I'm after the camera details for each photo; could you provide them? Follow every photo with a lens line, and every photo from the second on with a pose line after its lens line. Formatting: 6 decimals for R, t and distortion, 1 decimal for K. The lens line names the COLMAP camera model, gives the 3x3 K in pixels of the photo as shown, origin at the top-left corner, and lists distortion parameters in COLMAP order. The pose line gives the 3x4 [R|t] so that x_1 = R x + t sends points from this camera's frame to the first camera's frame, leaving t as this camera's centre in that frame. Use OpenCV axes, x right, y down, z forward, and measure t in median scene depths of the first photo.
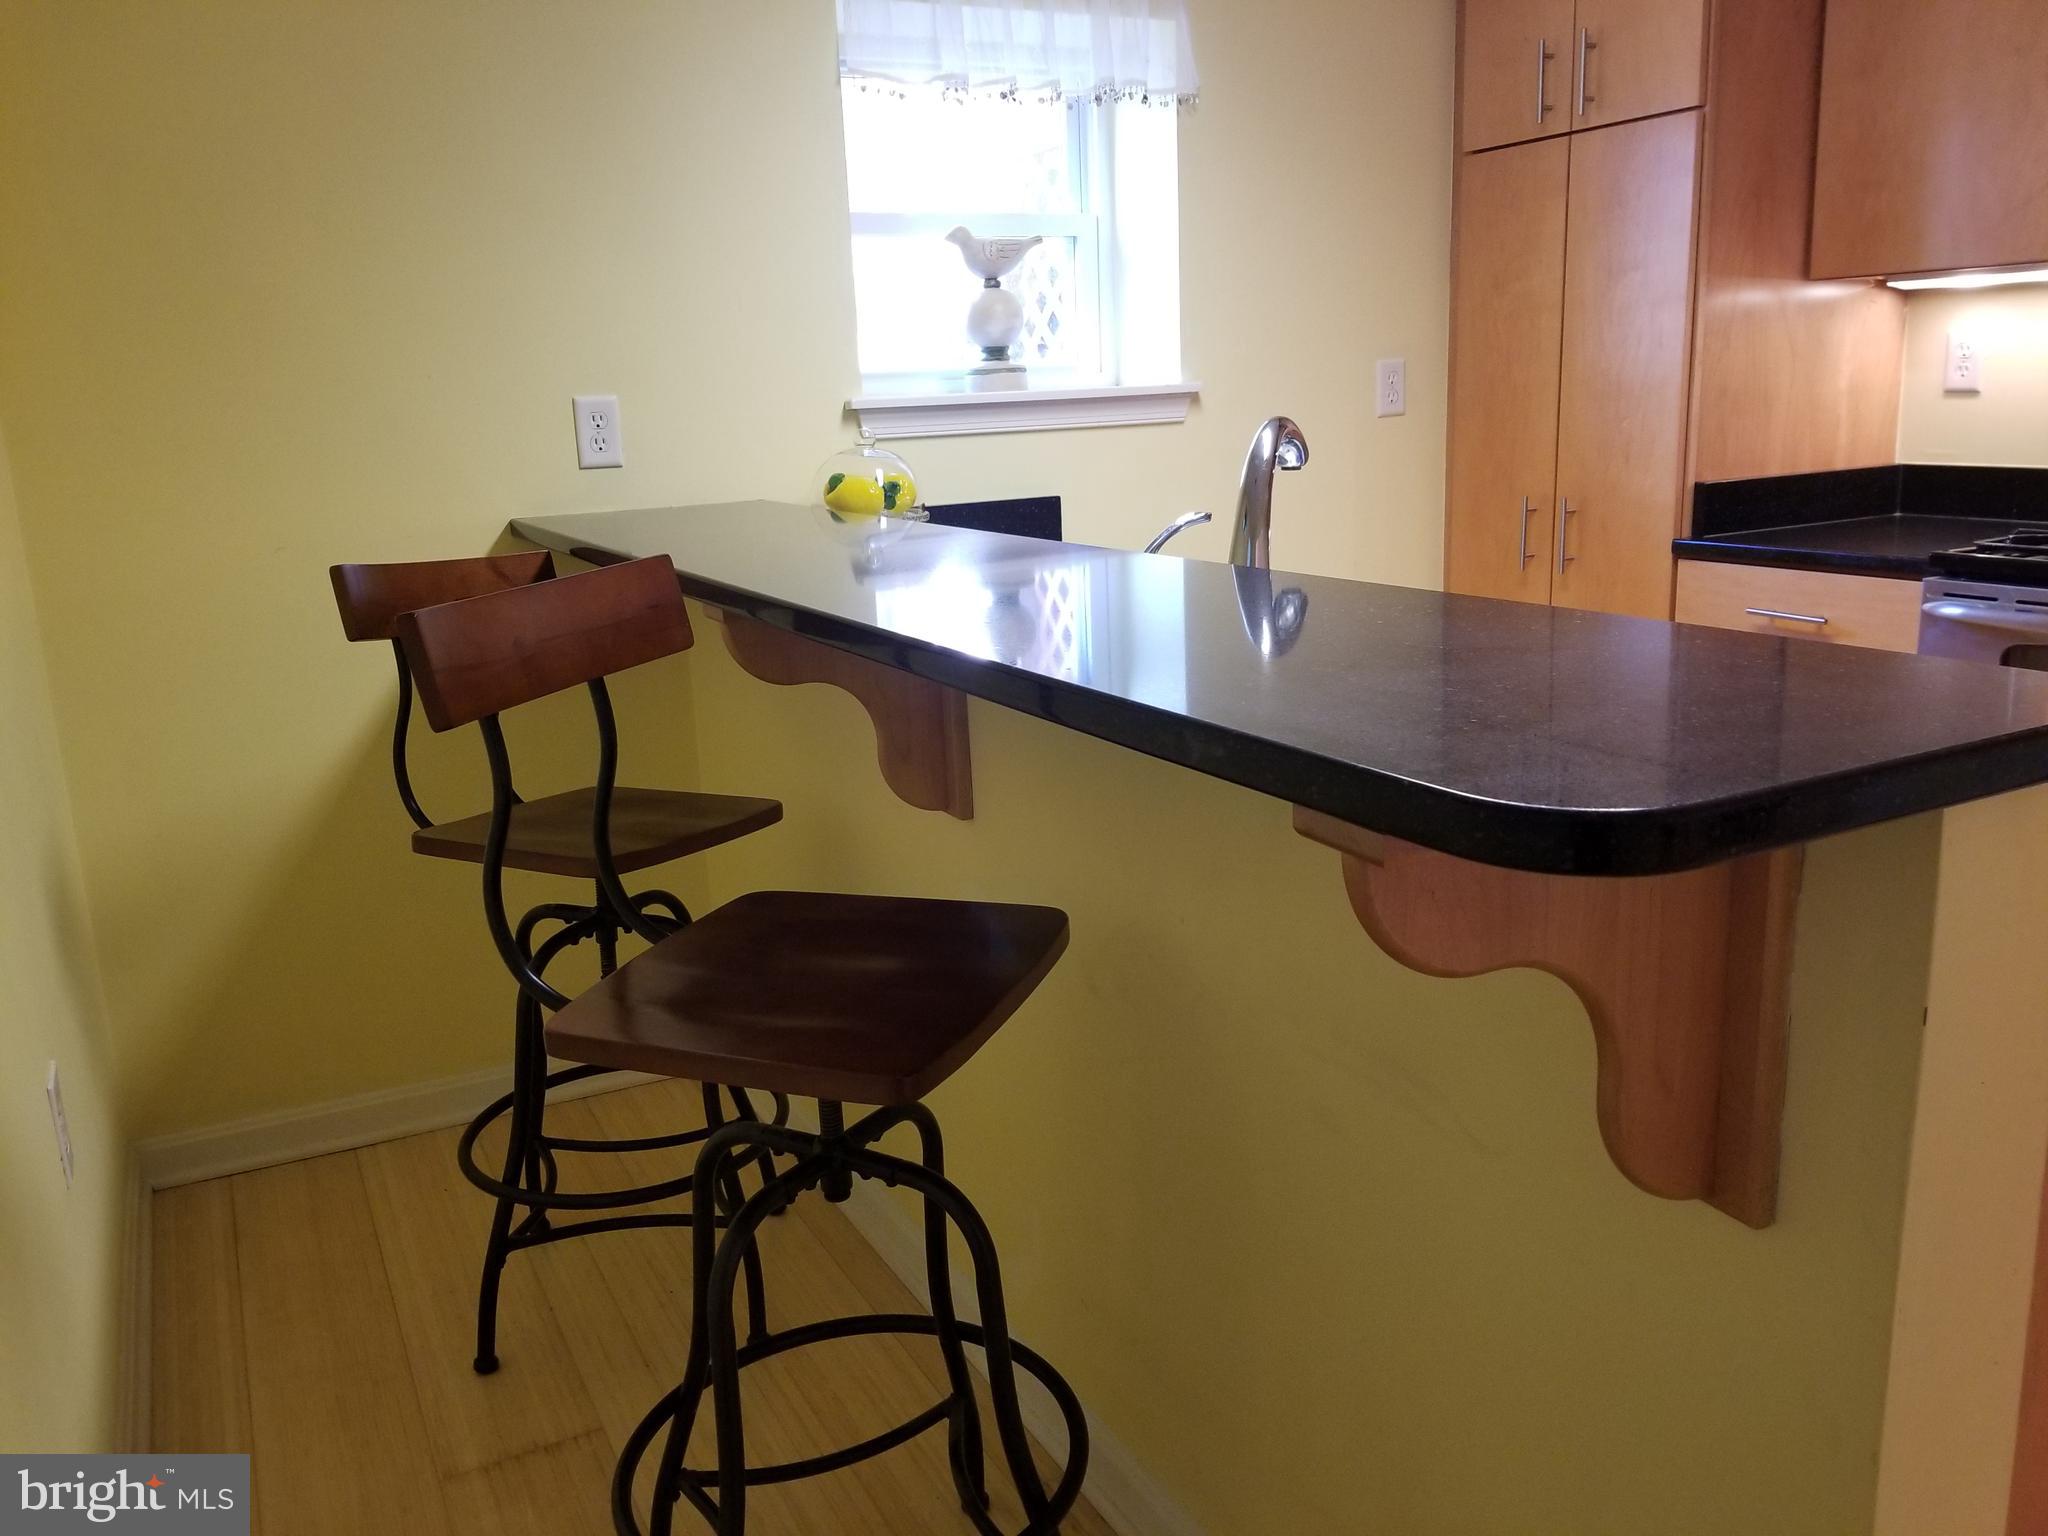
lens RADIAL K [[1595.0, 0, 980.2], [0, 1595.0, 749.5], [0, 0, 1]] dist [0.068496, -0.116354]
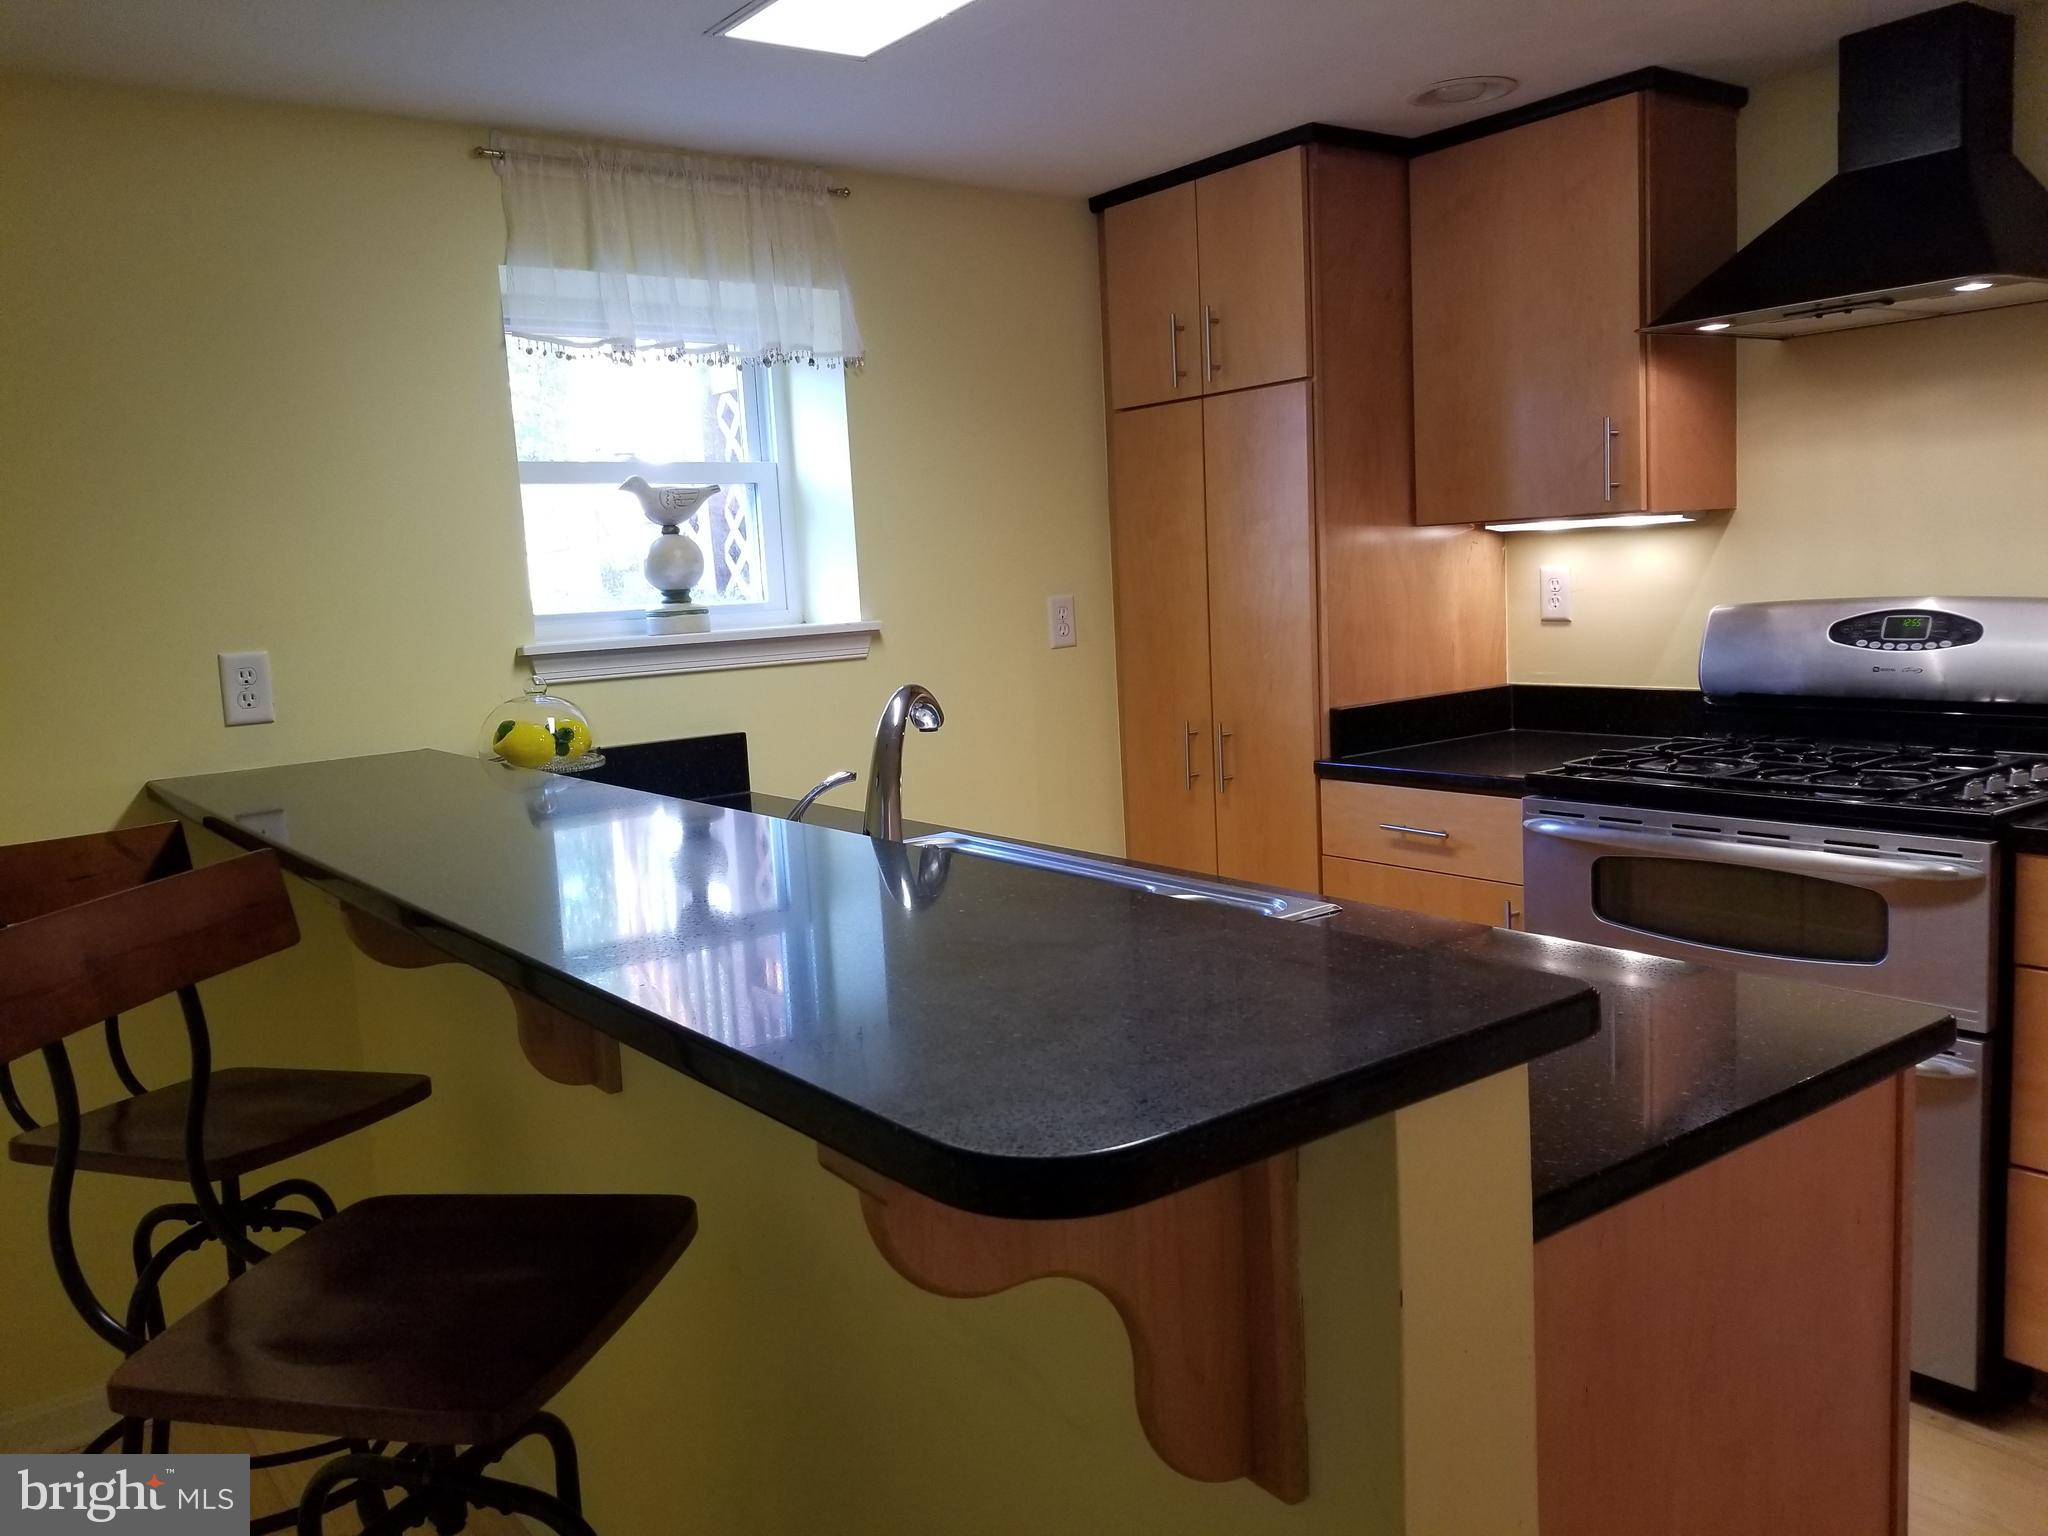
lens RADIAL K [[1595.0, 0, 1006.5], [0, 1595.0, 746.0], [0, 0, 1]] dist [0.068496, -0.116354]
pose [[0.984665, -0.027768, 0.172230, 0.039917], [0.048187, 0.992134, -0.115533, -0.025955], [-0.167667, 0.122061, 0.978258, -0.019839]]
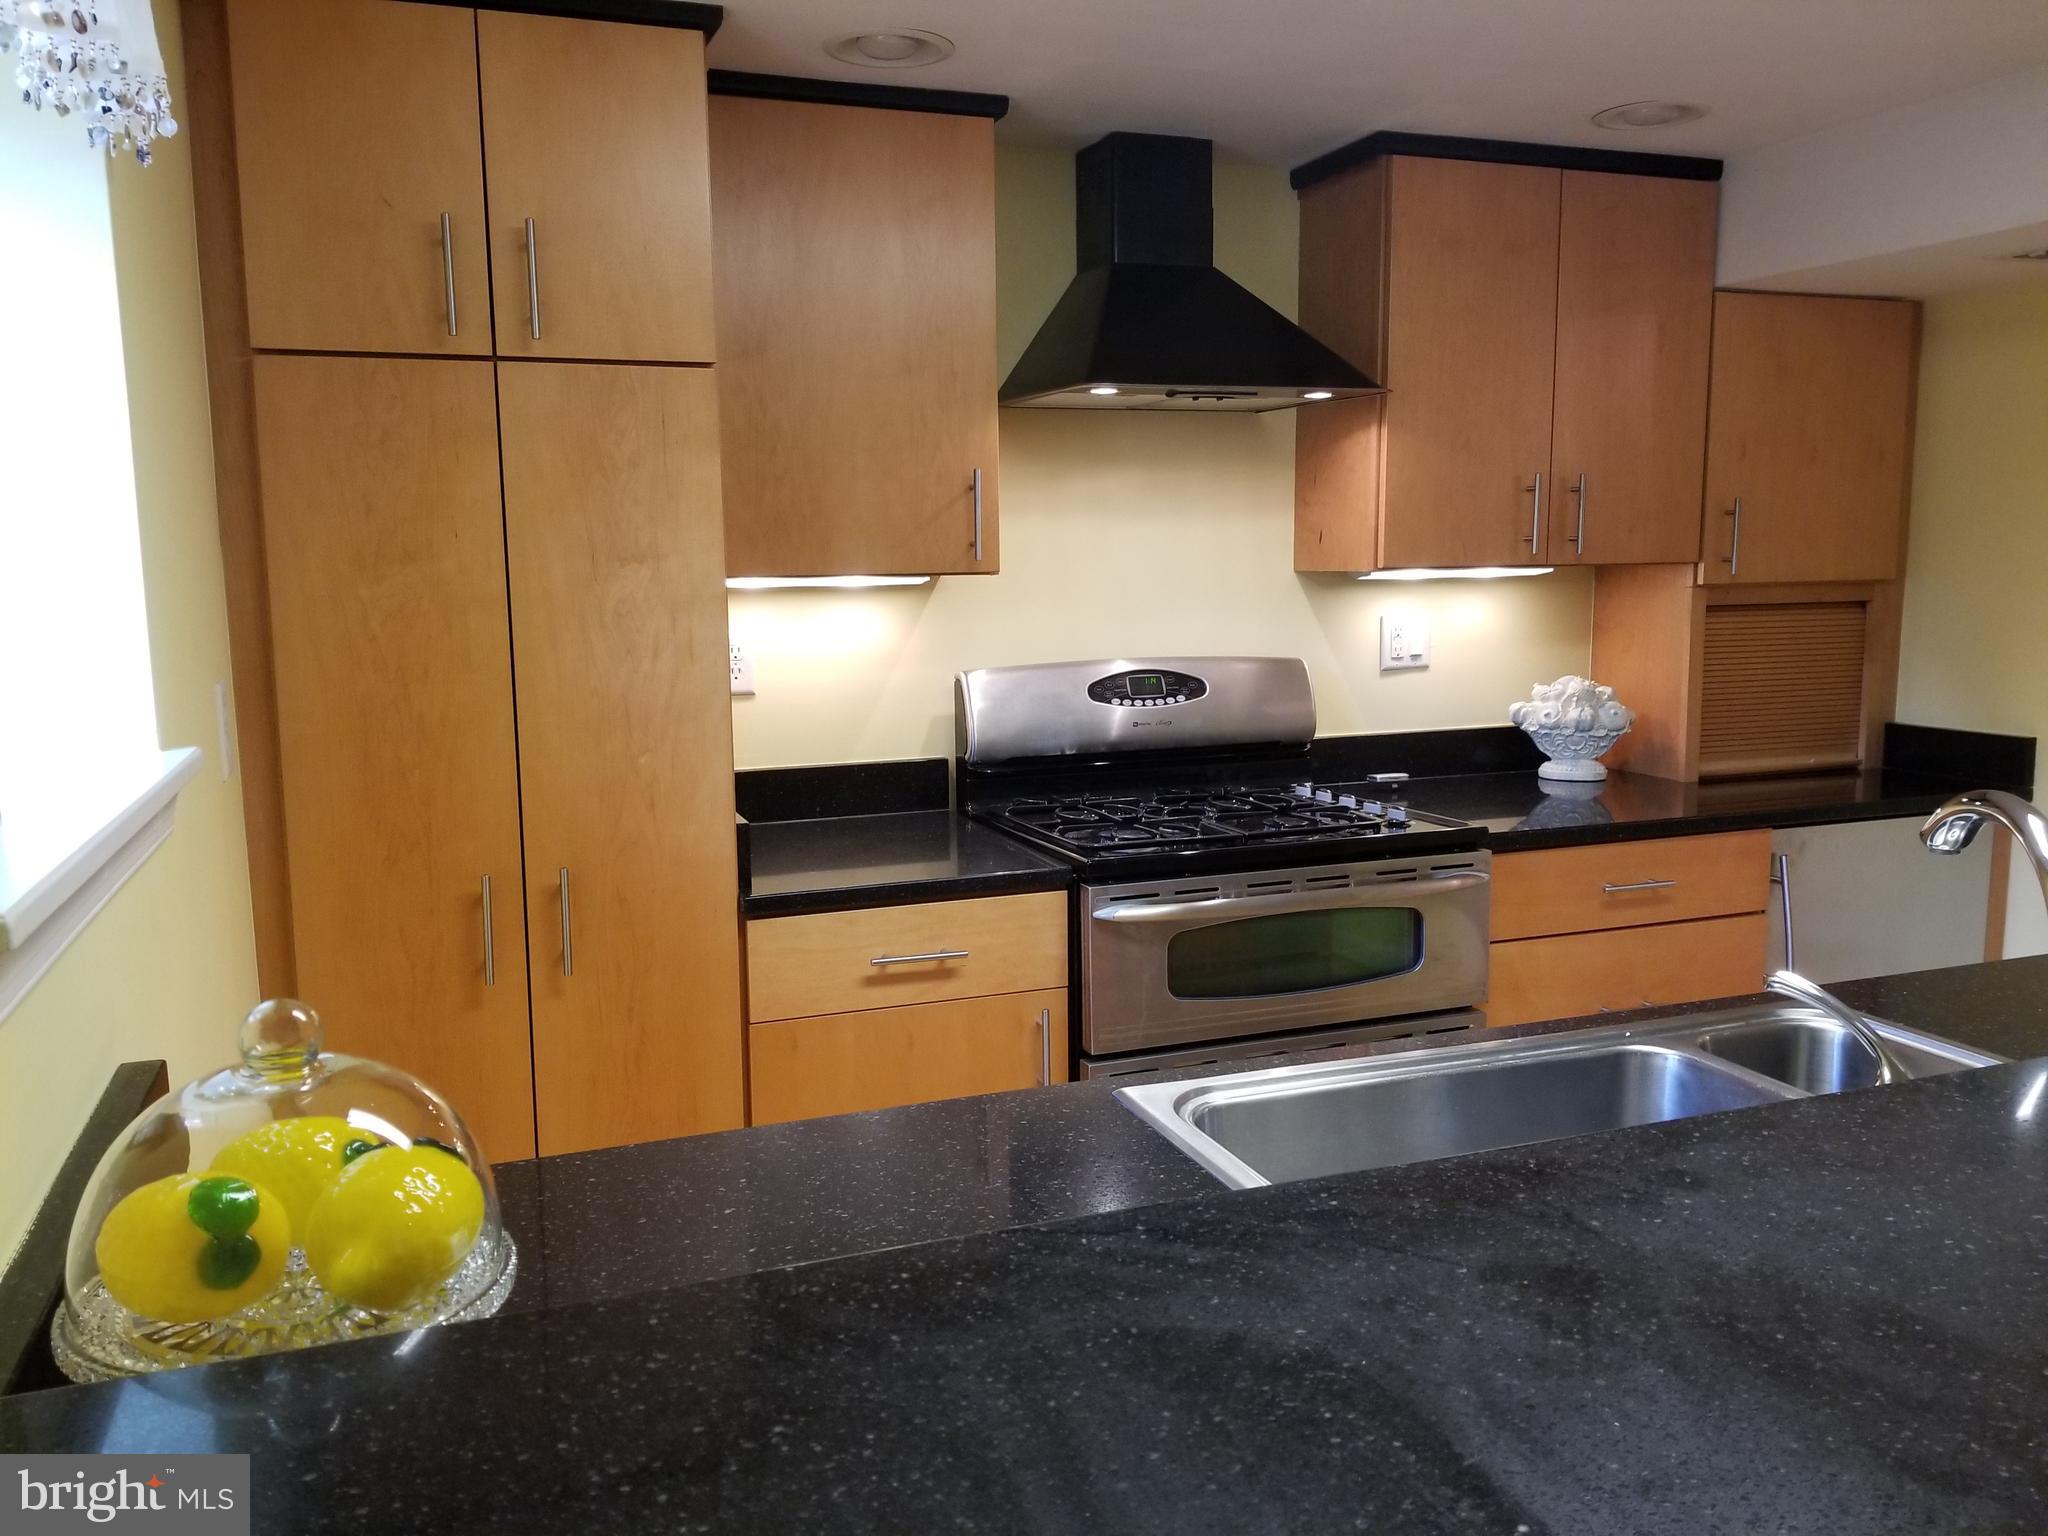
lens RADIAL K [[1595.0, 0, 1036.6], [0, 1595.0, 782.3], [0, 0, 1]] dist [0.068496, -0.116354]
pose [[0.098792, -0.105294, 0.989522, -0.318209], [0.227753, 0.970384, 0.080520, -0.213165], [-0.968694, 0.217412, 0.119847, 0.746702]]
